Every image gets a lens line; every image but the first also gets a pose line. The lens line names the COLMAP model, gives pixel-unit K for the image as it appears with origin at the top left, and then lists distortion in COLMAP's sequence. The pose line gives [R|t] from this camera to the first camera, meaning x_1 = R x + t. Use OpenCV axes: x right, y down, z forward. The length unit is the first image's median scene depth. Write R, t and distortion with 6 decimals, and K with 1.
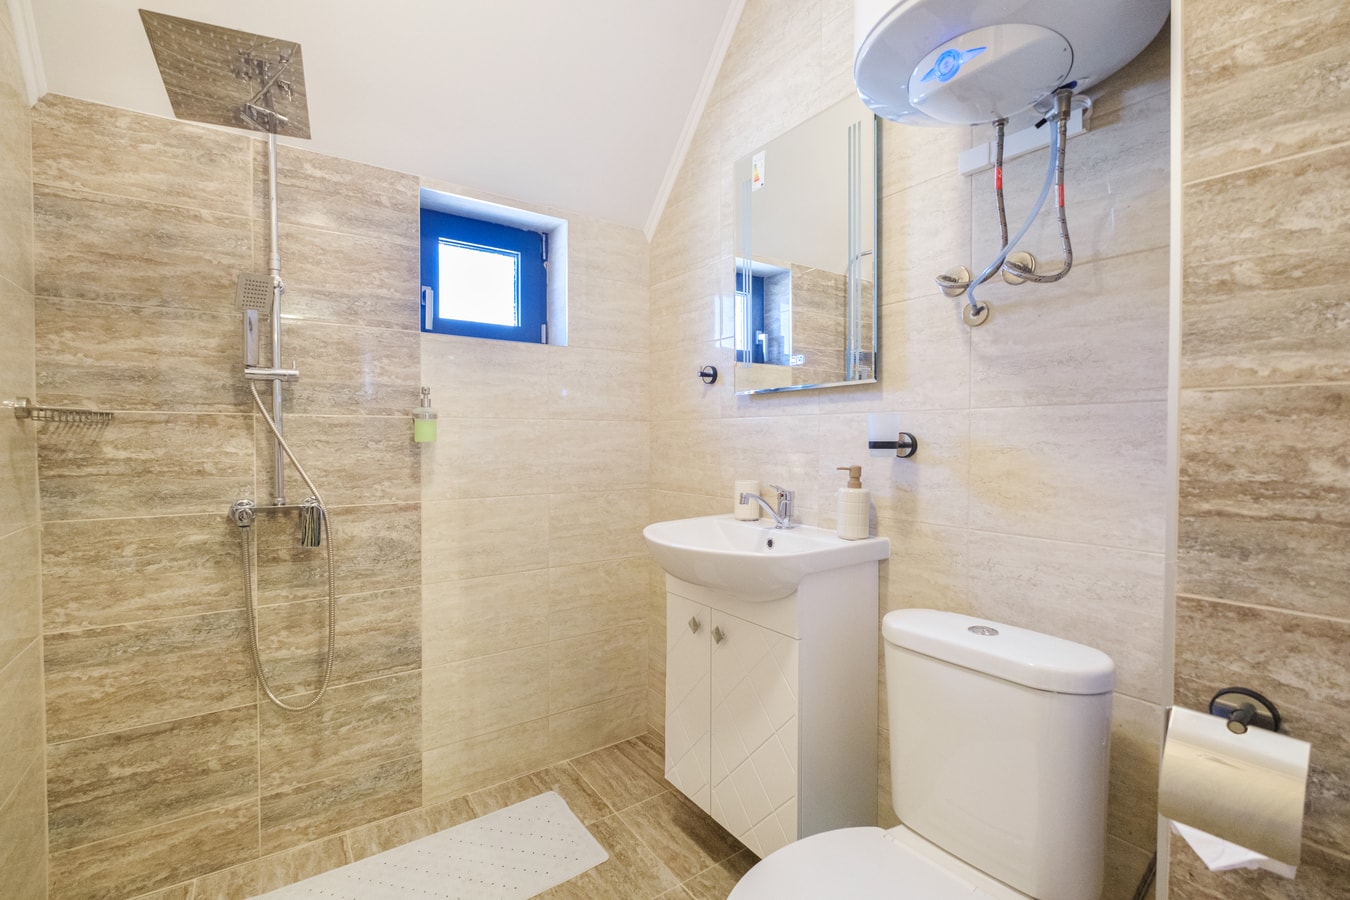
lens RADIAL K [[597.1, 0, 684.1], [0, 597.1, 453.5], [0, 0, 1]] dist [0.004395, 0.000326]
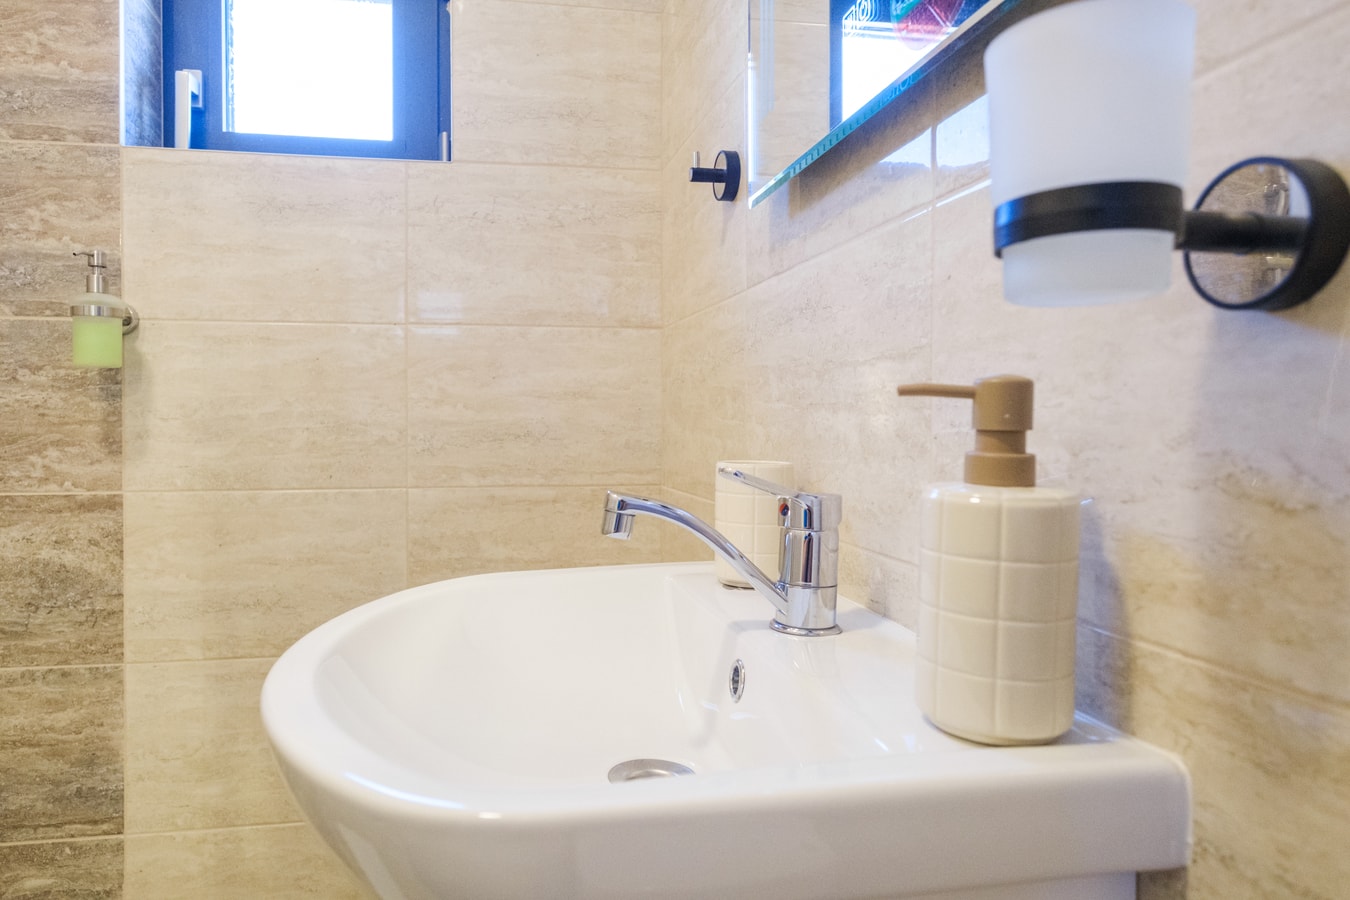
lens RADIAL K [[811.1, 0, 695.5], [0, 811.1, 440.7], [0, 0, 1]] dist [0.001208, -0.000286]
pose [[0.901115, 0.004539, -0.433557, 0.272363], [-0.009724, 0.999905, -0.009743, 0.040220], [0.433471, 0.012996, 0.901074, 0.610250]]
